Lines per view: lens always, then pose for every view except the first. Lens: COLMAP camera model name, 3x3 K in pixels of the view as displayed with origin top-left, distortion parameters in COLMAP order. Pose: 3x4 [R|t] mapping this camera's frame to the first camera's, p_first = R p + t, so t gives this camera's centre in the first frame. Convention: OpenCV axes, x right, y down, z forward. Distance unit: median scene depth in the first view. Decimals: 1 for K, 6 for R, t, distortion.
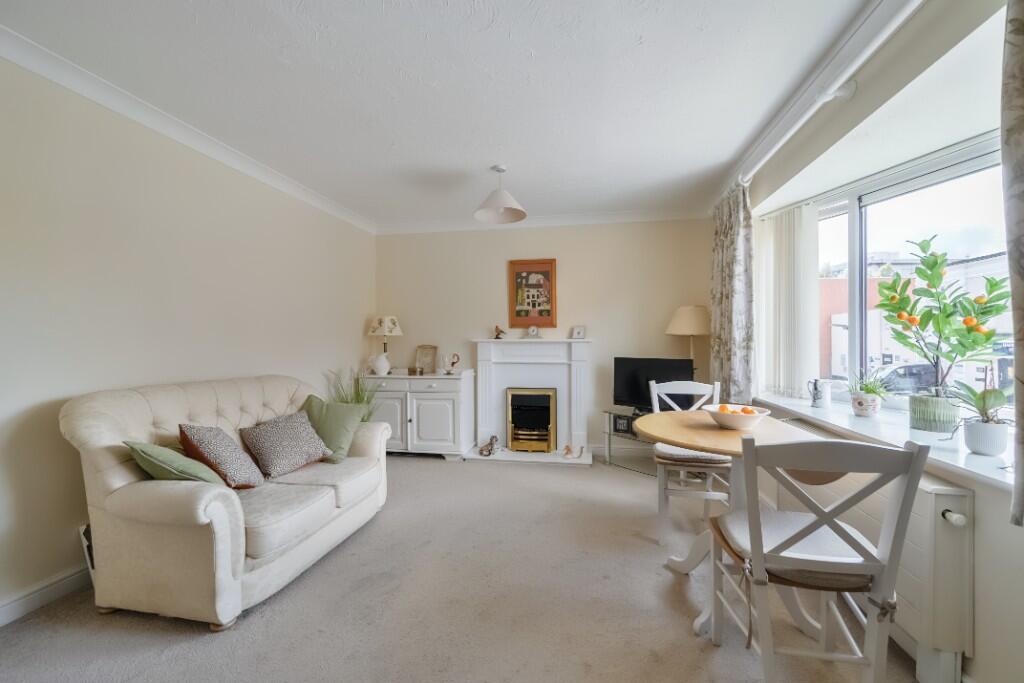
lens RADIAL K [[398.5, 0, 515.7], [0, 398.5, 339.1], [0, 0, 1]] dist [0.000580, 0.000024]
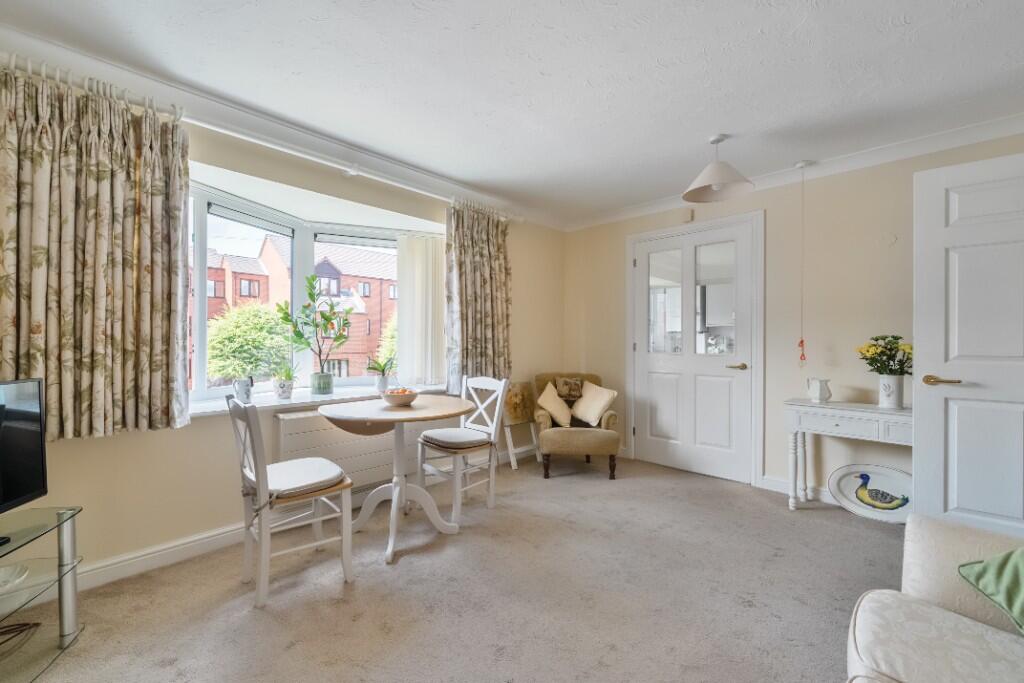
lens RADIAL K [[398.5, 0, 509.8], [0, 398.5, 341.0], [0, 0, 1]] dist [0.000580, 0.000024]
pose [[-0.846170, 0.002954, 0.532906, -0.473105], [0.005175, 0.999983, 0.002674, 0.005459], [-0.532889, 0.005021, -0.846170, 1.947170]]
